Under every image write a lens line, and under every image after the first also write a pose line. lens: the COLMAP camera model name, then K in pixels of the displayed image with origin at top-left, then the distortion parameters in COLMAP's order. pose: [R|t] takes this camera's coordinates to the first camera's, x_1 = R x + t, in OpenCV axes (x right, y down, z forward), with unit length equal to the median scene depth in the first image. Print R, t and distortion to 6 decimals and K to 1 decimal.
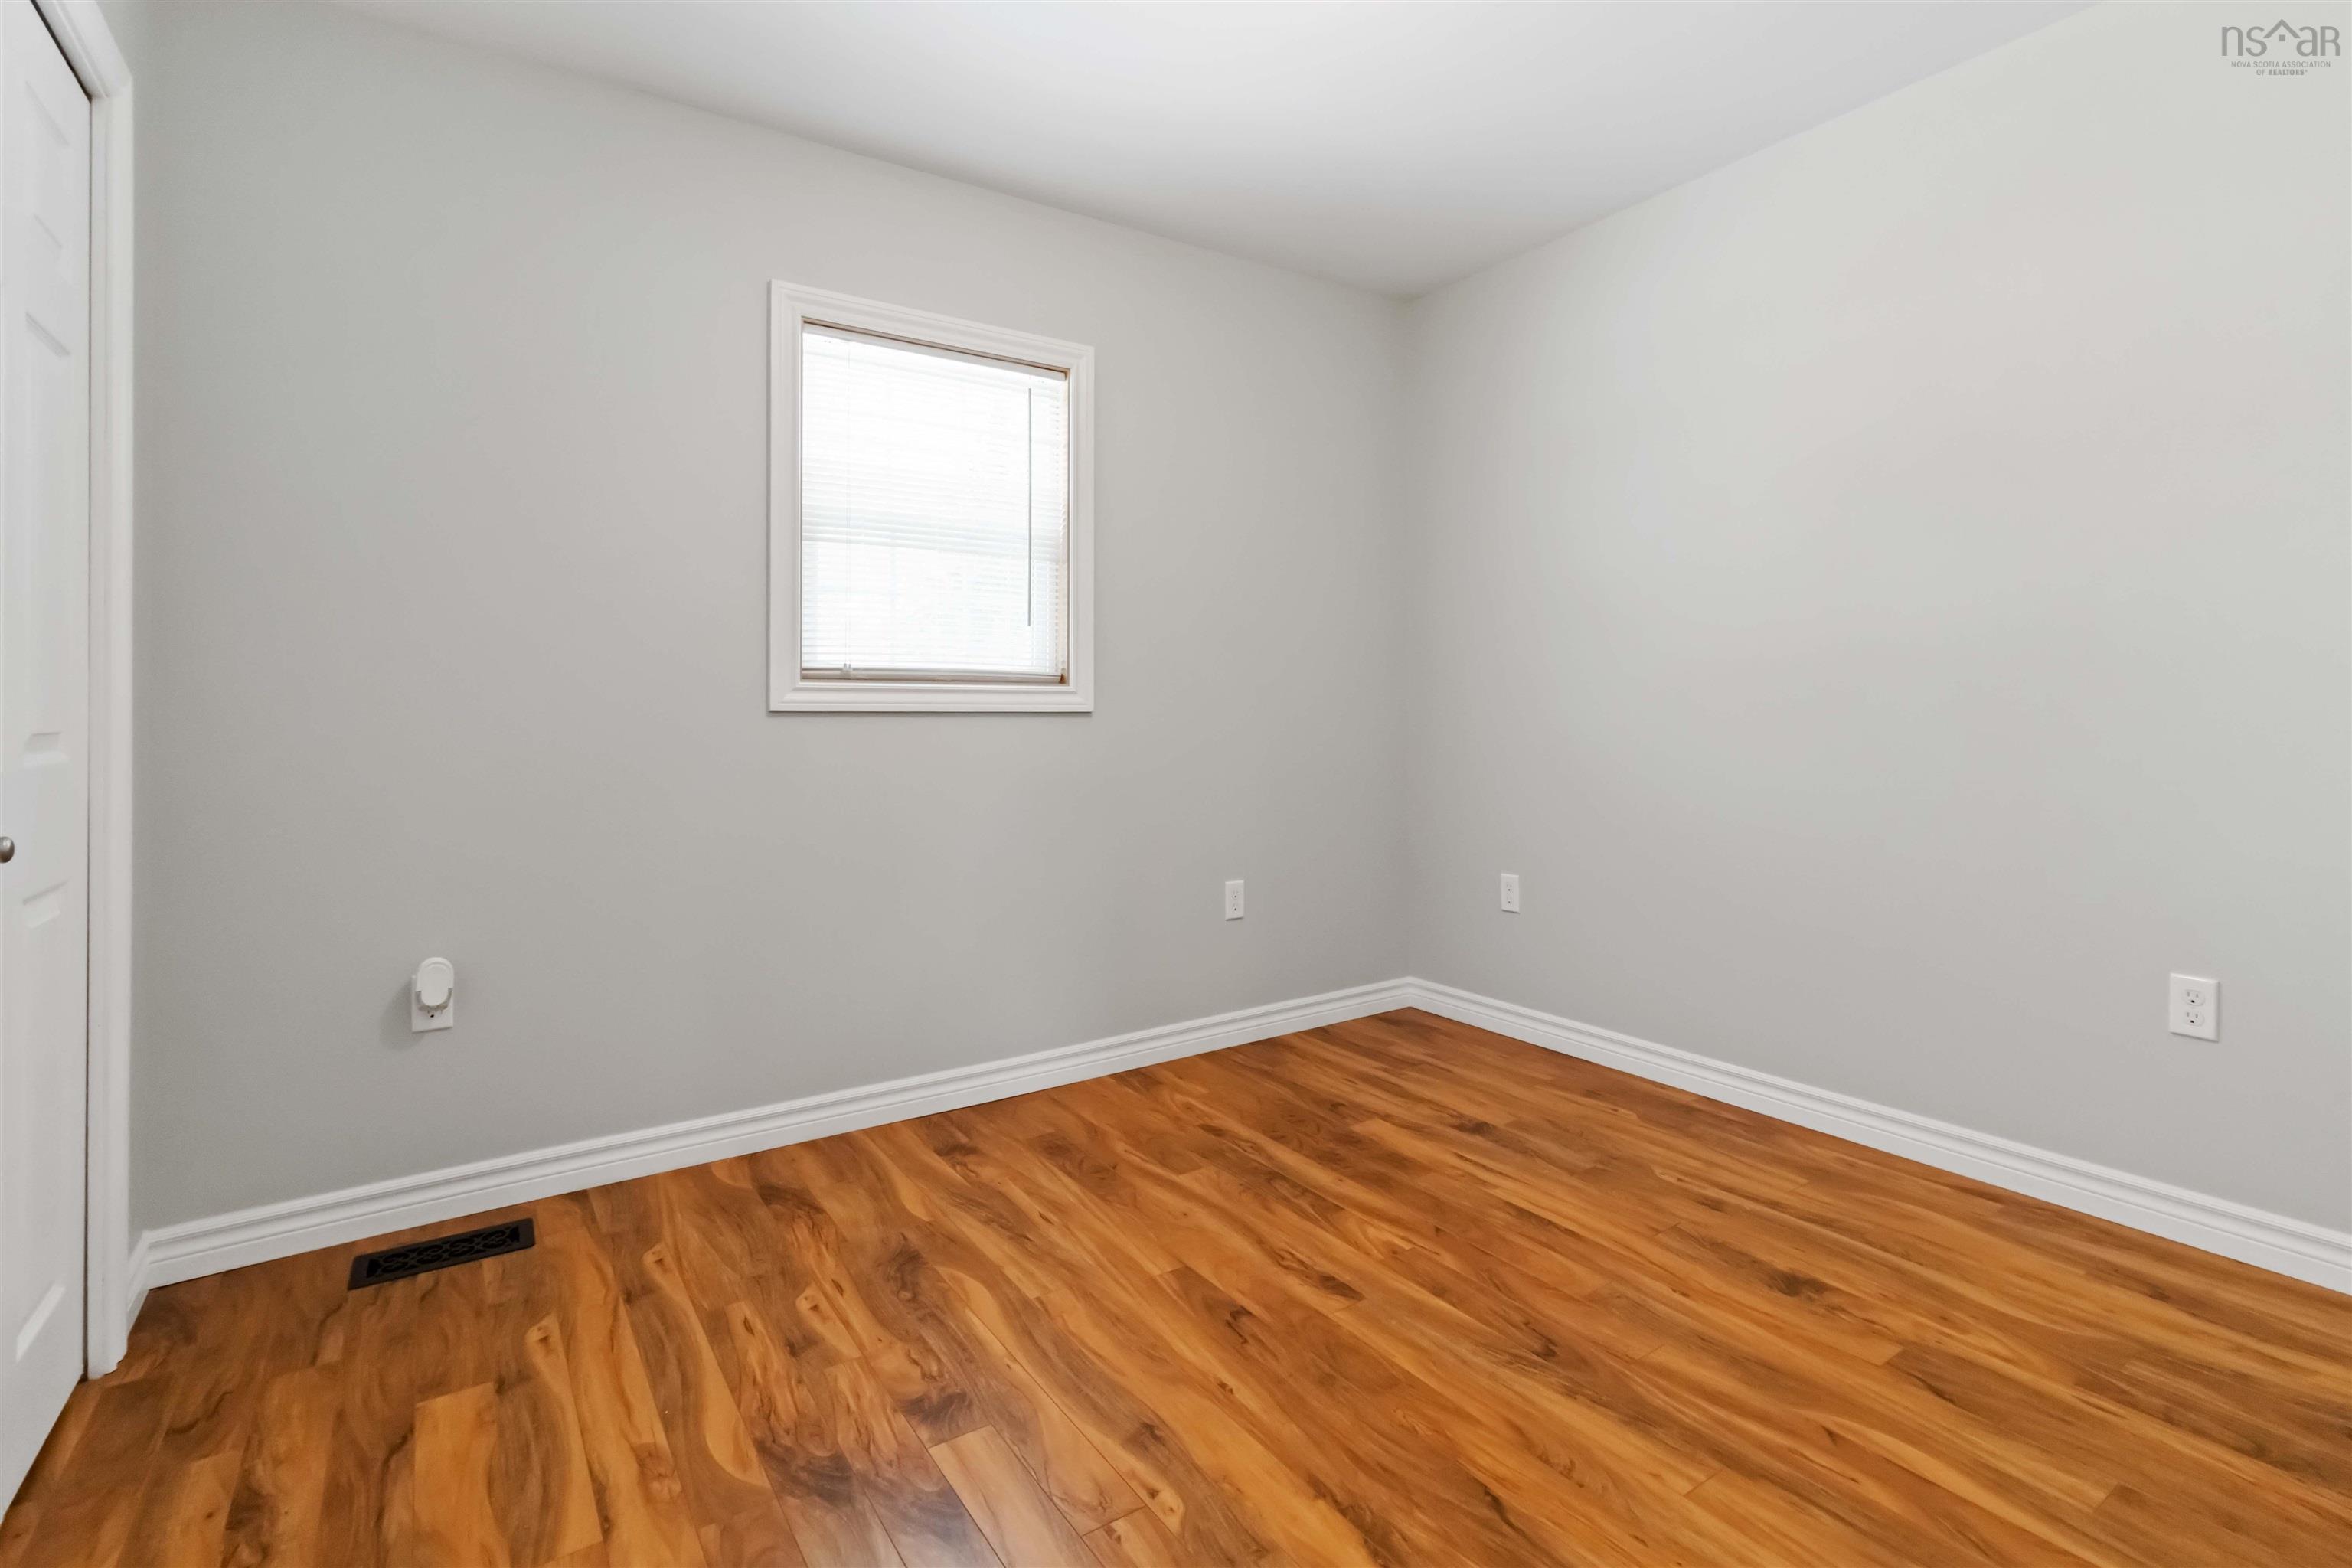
lens RADIAL K [[1096.1, 0, 1176.0], [0, 1096.1, 784.0], [0, 0, 1]] dist [0.004884, 0.000830]
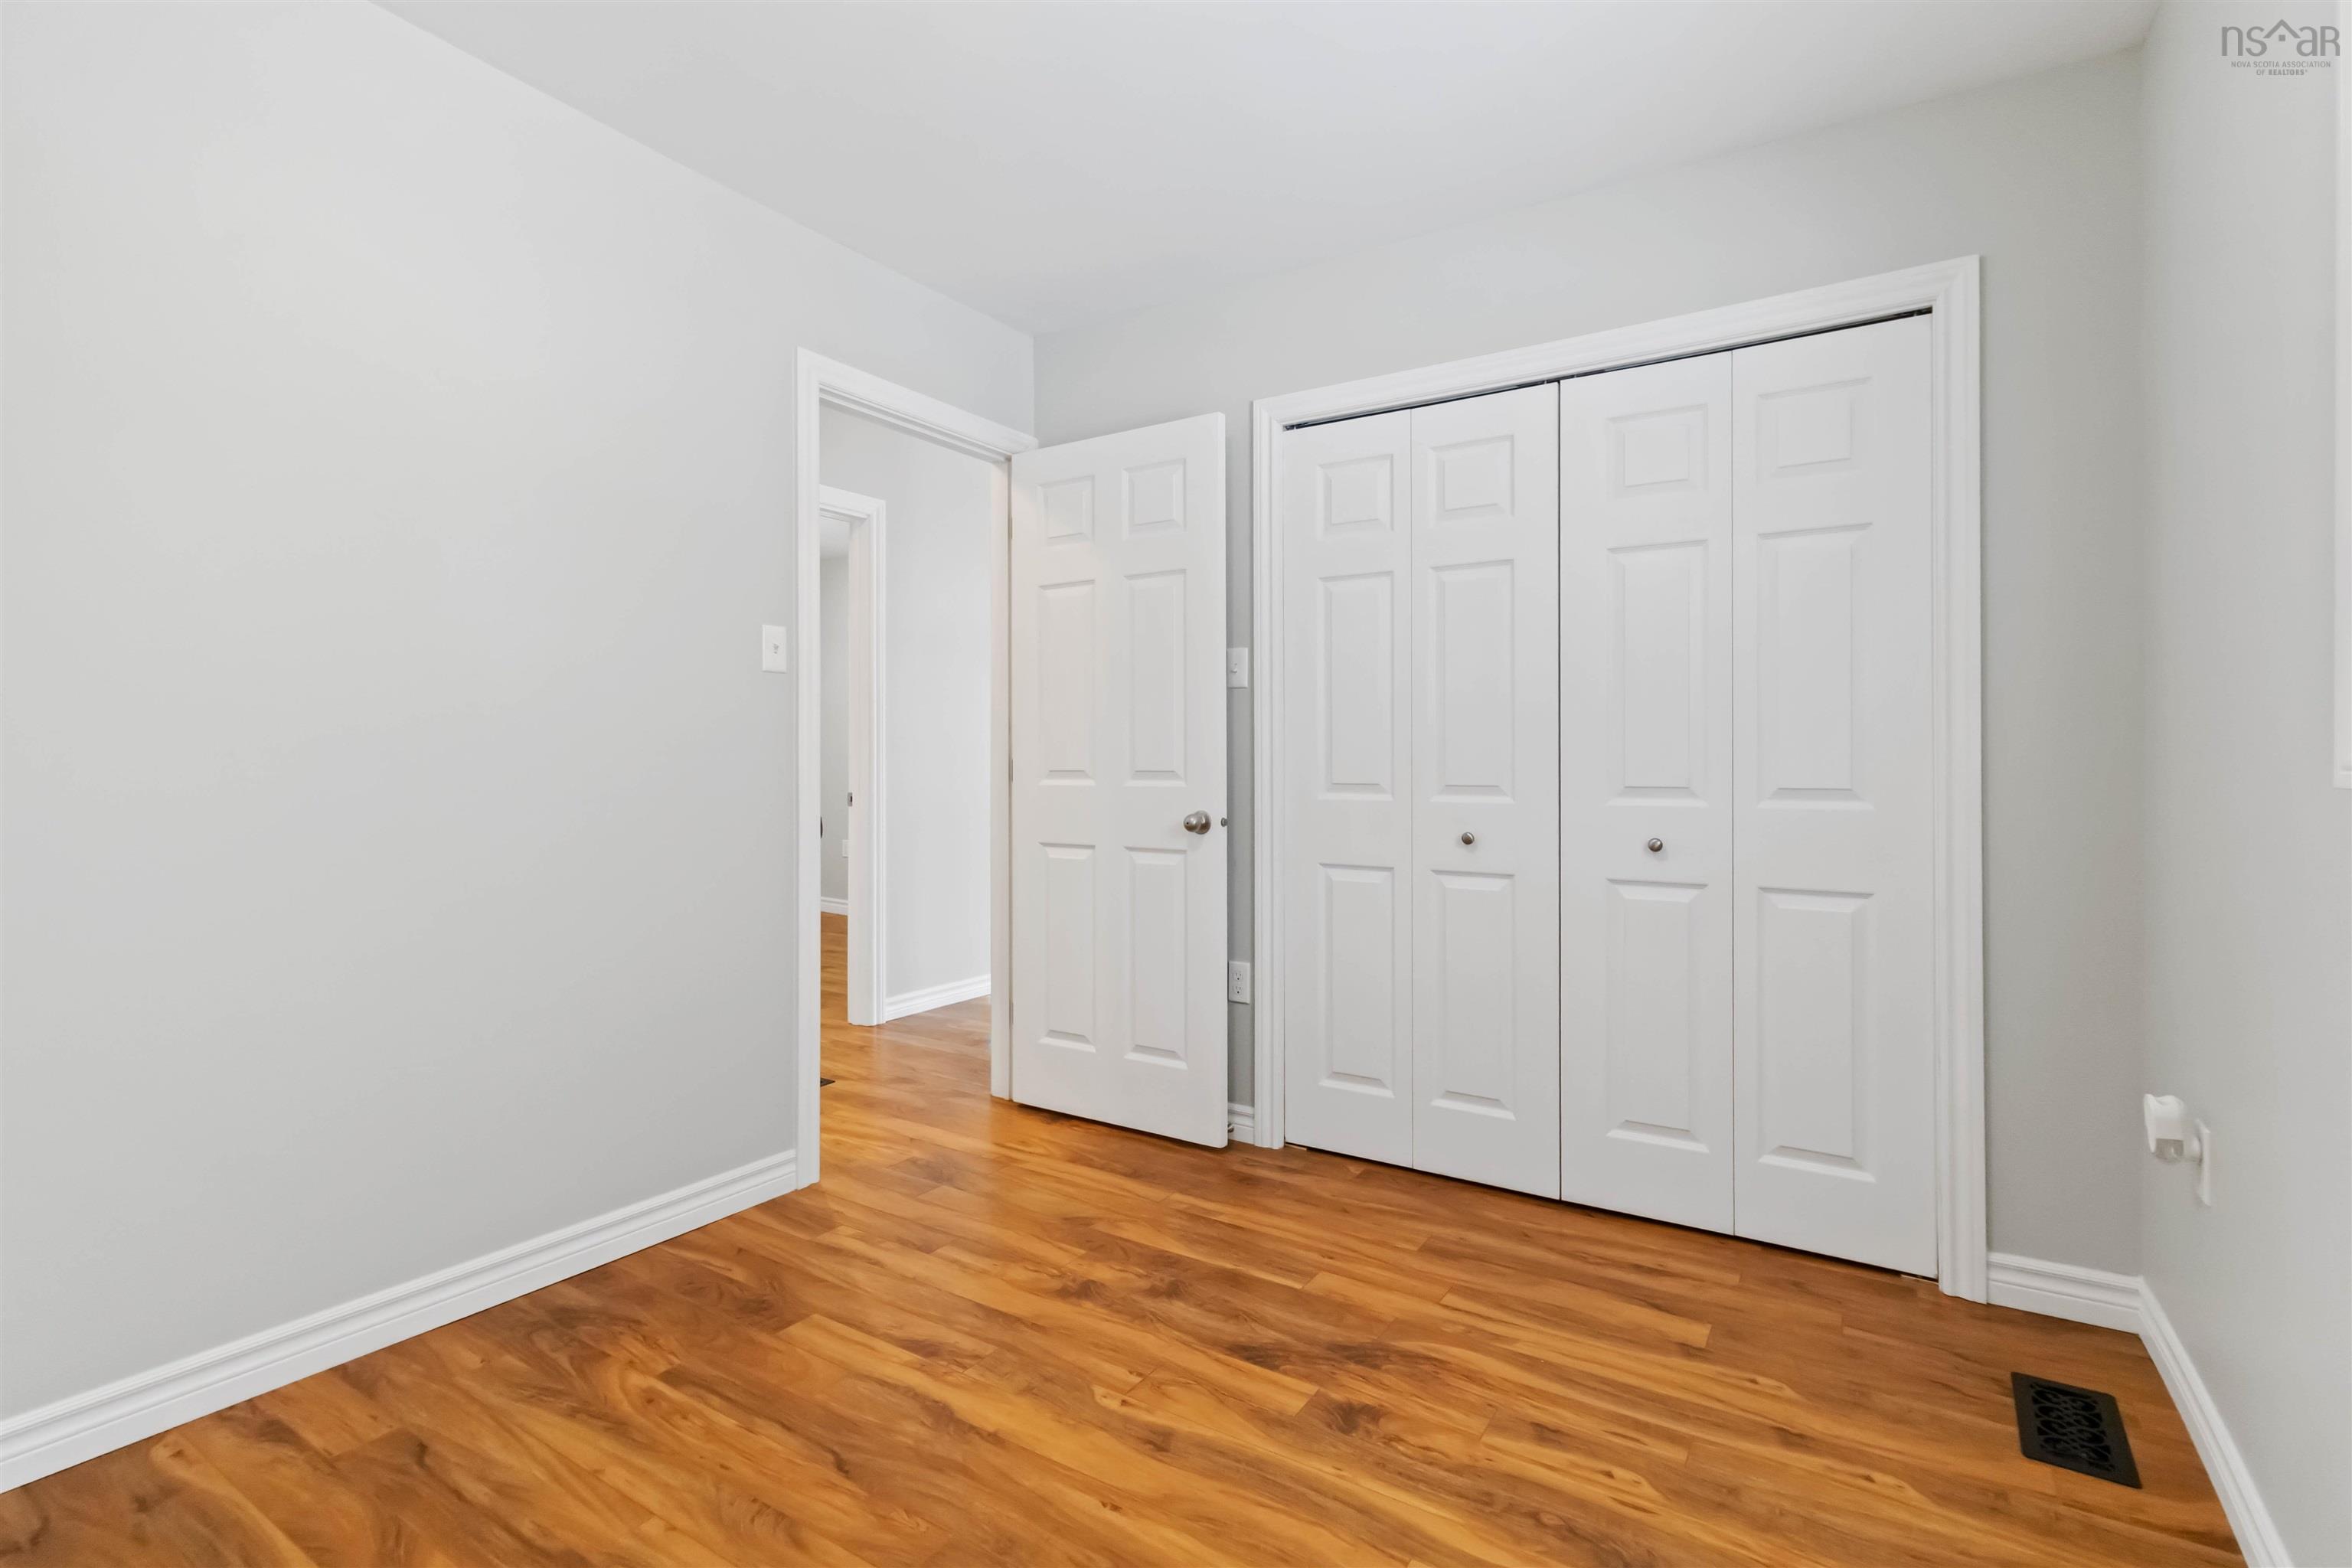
lens RADIAL K [[1096.1, 0, 1176.0], [0, 1096.1, 784.0], [0, 0, 1]] dist [0.004884, 0.000830]
pose [[-0.918145, 0.007292, -0.396177, 0.368011], [-0.027284, 0.996294, 0.081567, -0.139293], [0.395303, 0.085700, -0.914544, 1.867851]]
